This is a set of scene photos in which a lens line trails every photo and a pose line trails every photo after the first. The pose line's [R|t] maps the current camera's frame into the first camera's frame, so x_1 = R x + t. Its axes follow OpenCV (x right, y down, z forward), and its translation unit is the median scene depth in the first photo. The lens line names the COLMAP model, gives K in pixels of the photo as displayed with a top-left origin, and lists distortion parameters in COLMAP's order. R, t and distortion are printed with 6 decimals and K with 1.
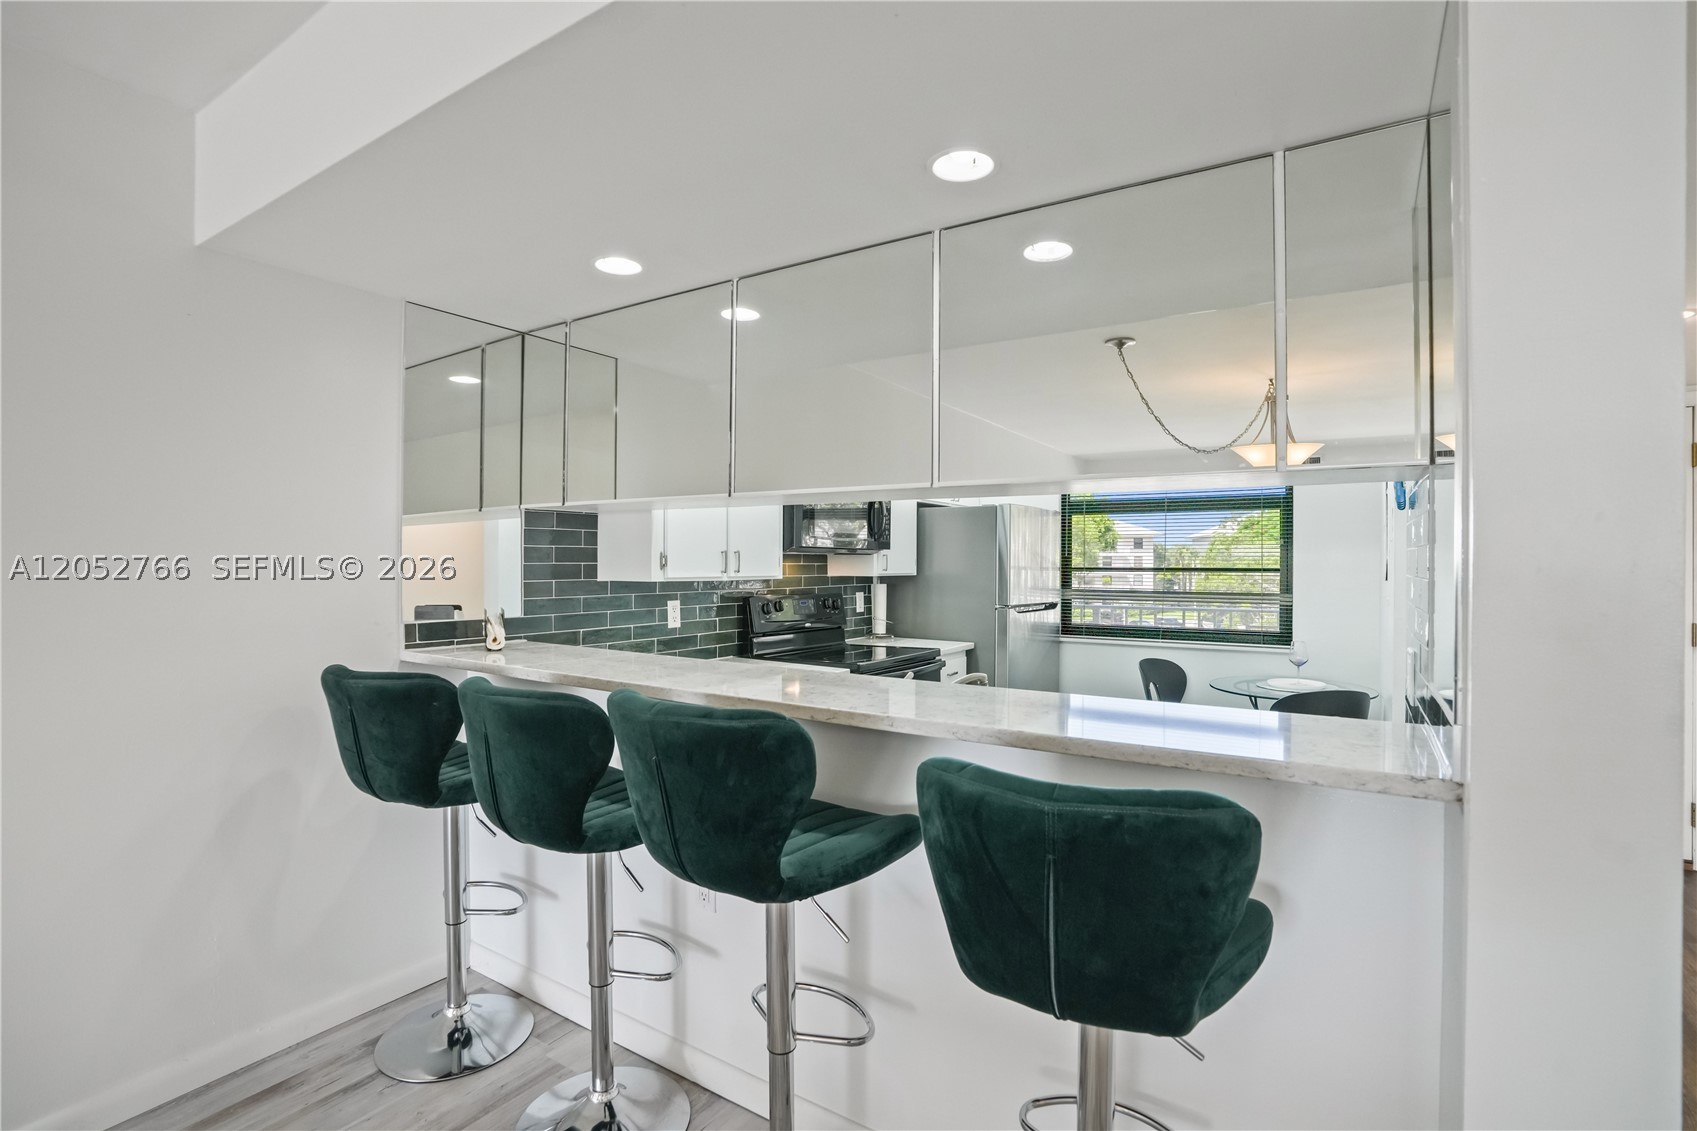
lens RADIAL K [[793.8, 0, 852.4], [0, 793.8, 566.8], [0, 0, 1]] dist [-0.067882, 0.022492]
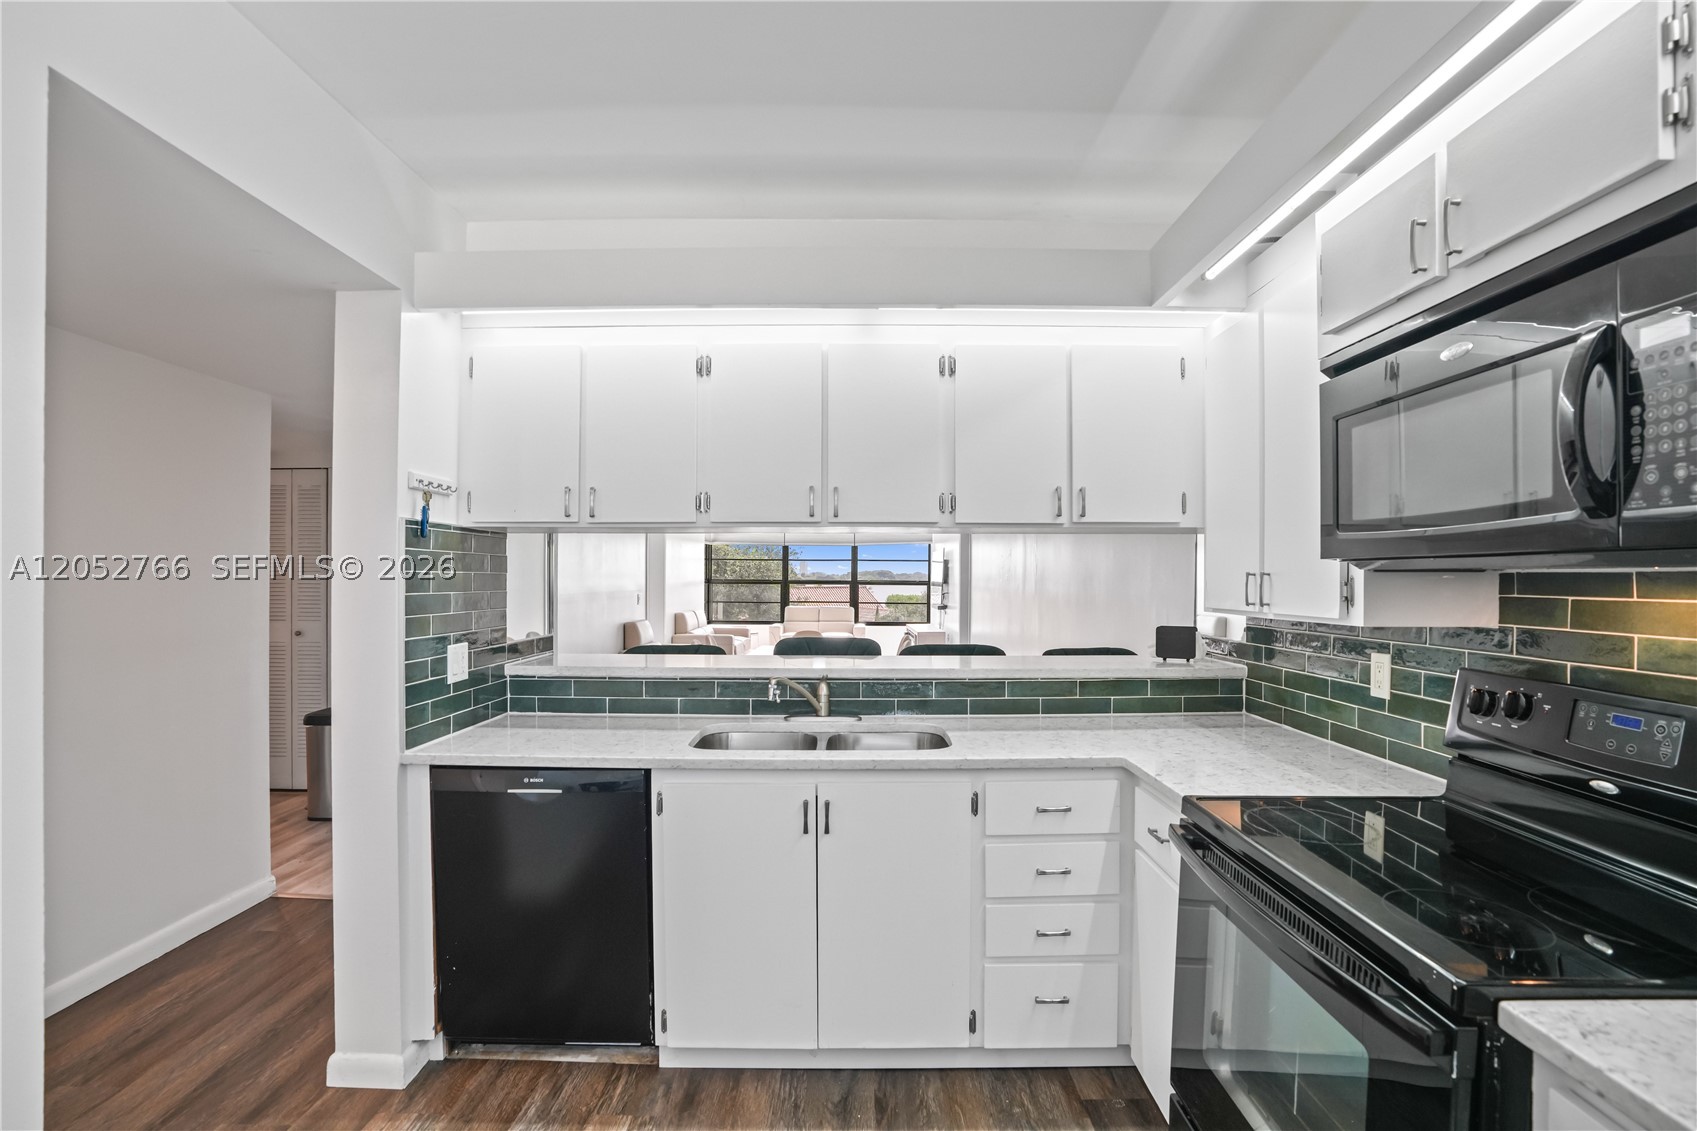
lens RADIAL K [[803.2, 0, 852.4], [0, 803.2, 581.6], [0, 0, 1]] dist [-0.077866, 0.034395]
pose [[-0.845655, -0.007126, -0.533682, 0.447159], [-0.011478, 0.999922, 0.004836, -0.011776], [0.533607, 0.010215, -0.845671, 1.292788]]
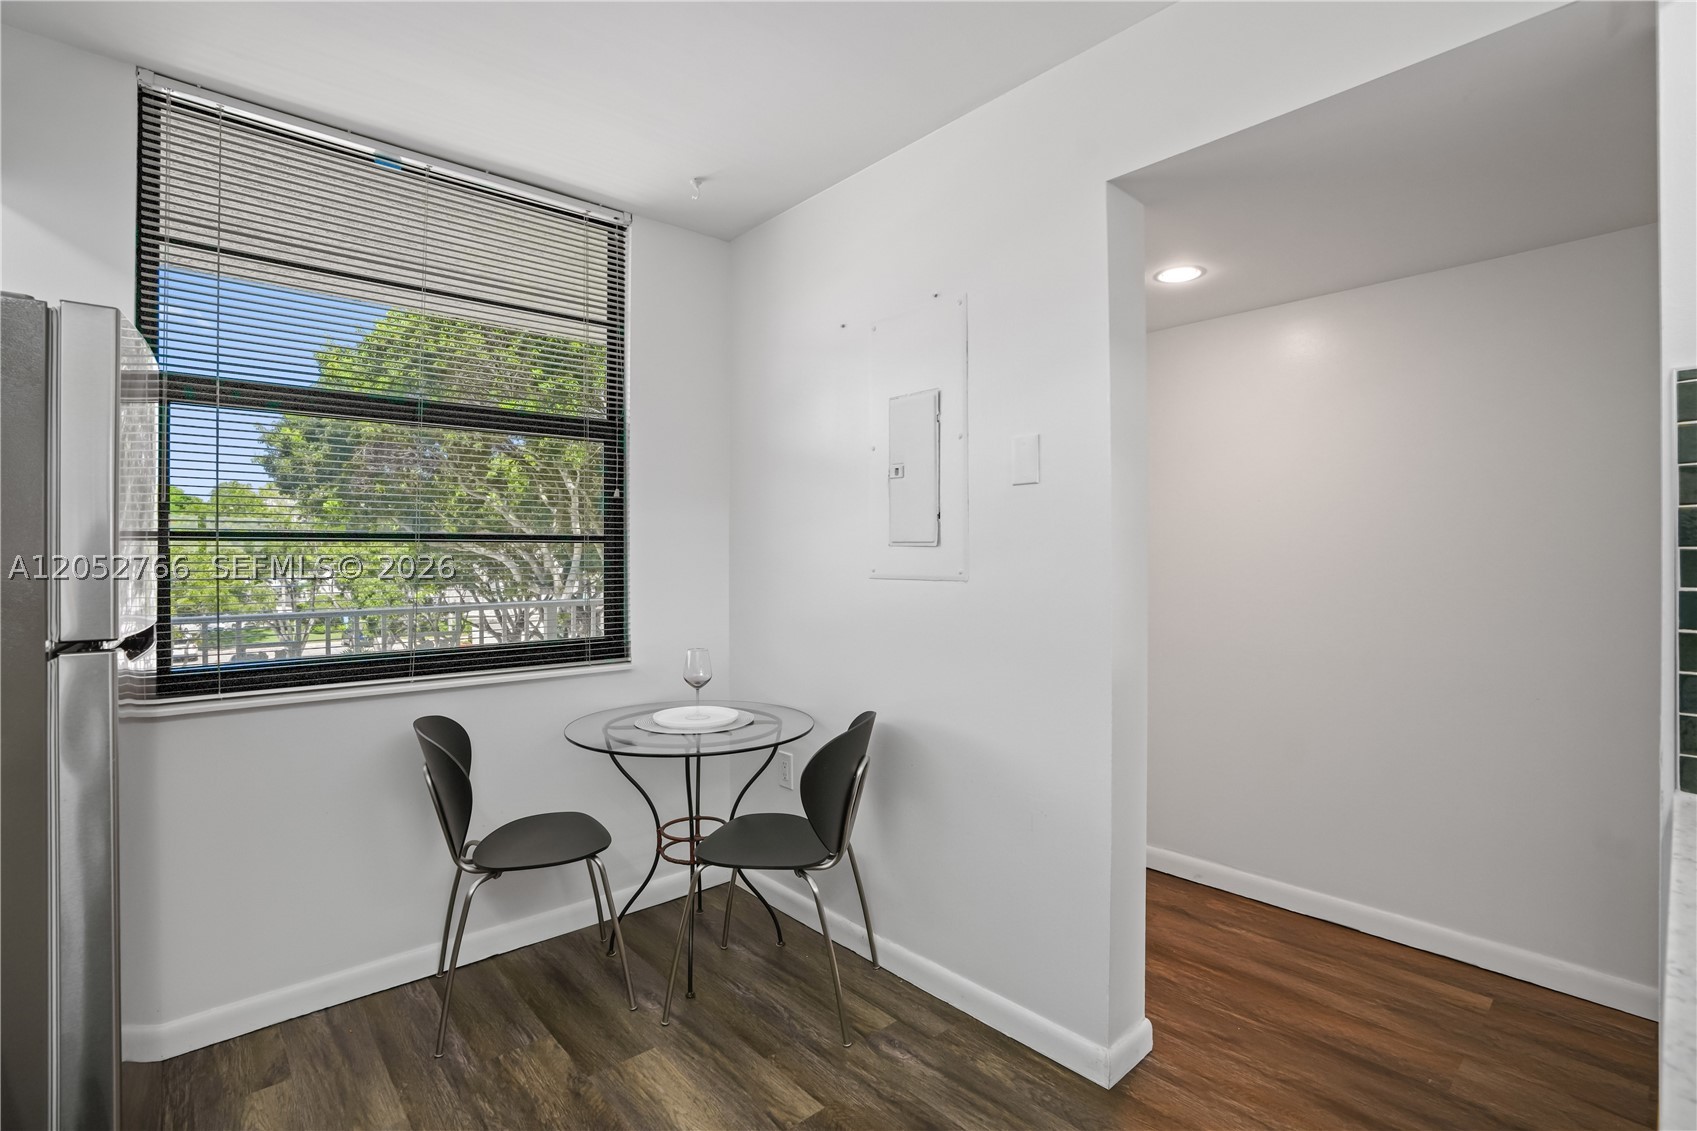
lens RADIAL K [[806.8, 0, 856.8], [0, 806.8, 544.0], [0, 0, 1]] dist [-0.062244, 0.024273]
pose [[0.258123, -0.000693, 0.966112, -0.036593], [0.001424, 0.999999, 0.000337, 0.011141], [-0.966111, 0.001289, 0.258124, 0.826814]]
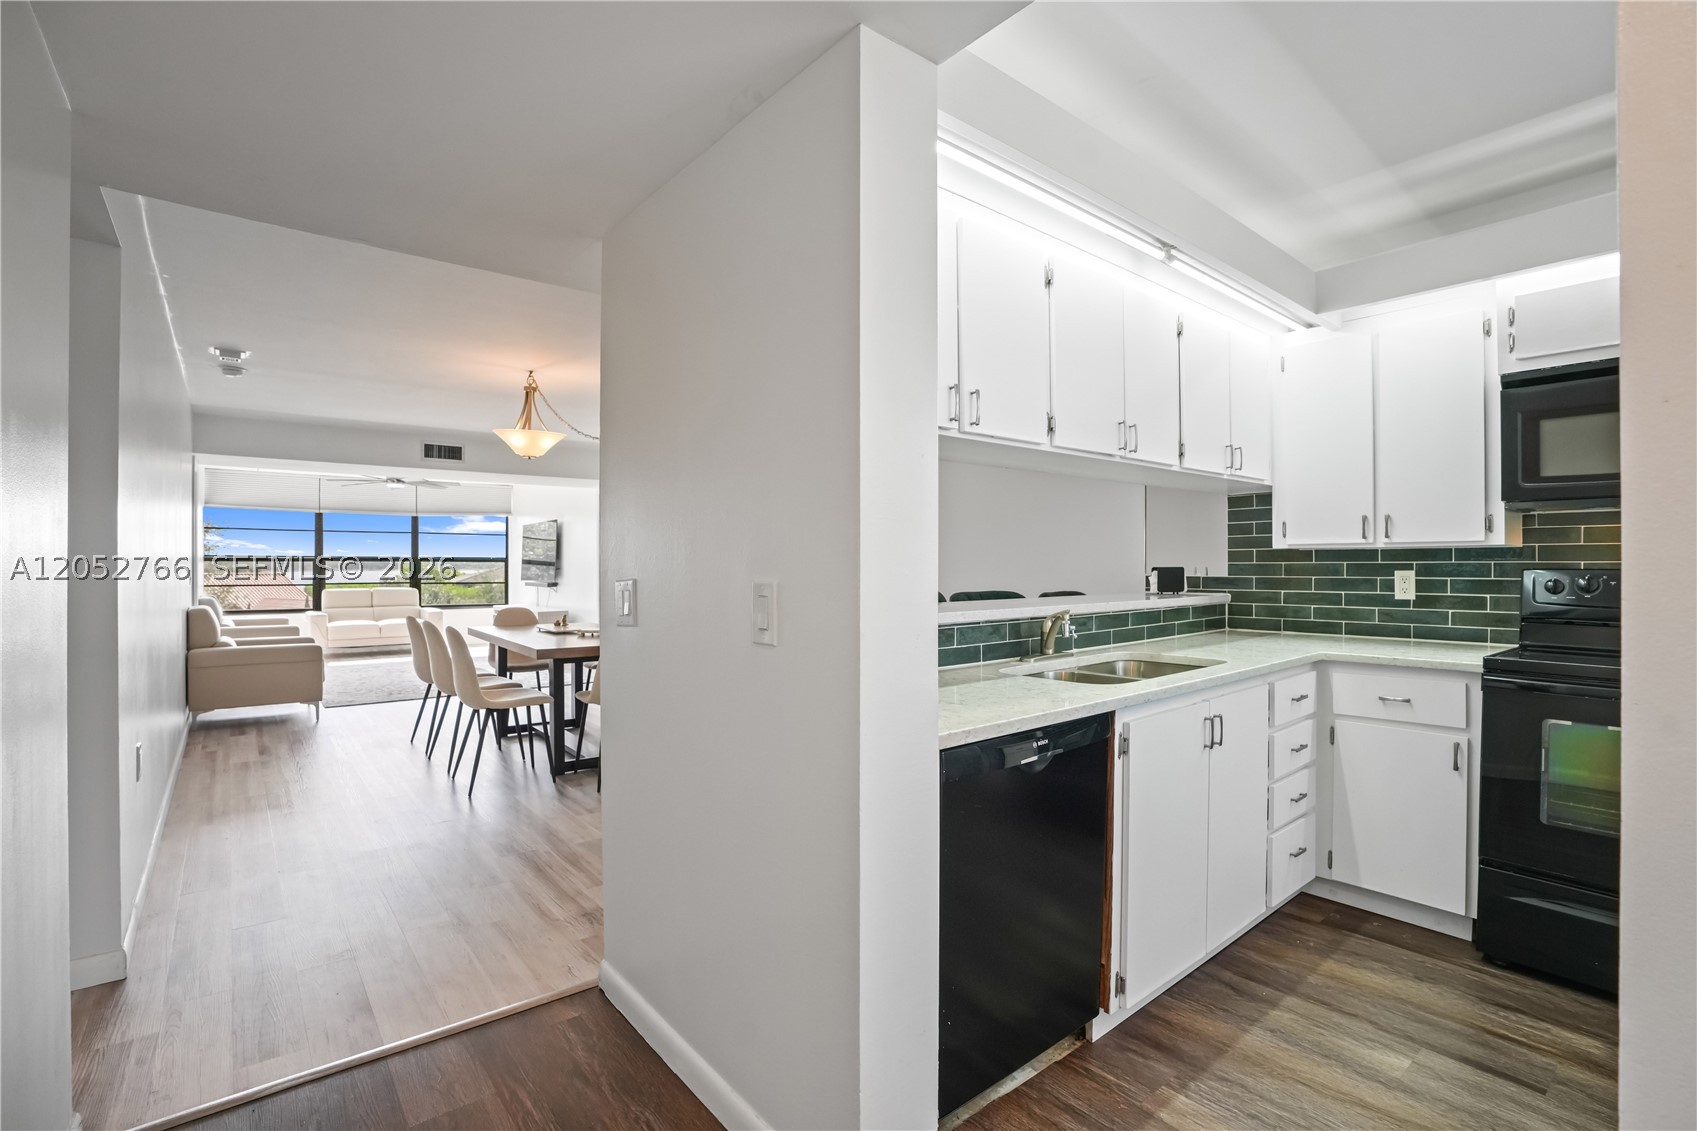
lens RADIAL K [[793.8, 0, 852.4], [0, 793.8, 566.8], [0, 0, 1]] dist [-0.067882, 0.022492]
pose [[-0.306091, -0.003054, -0.951997, 0.851760], [-0.003487, 0.999992, -0.002087, 0.042281], [0.951996, 0.002681, -0.306099, 0.653402]]
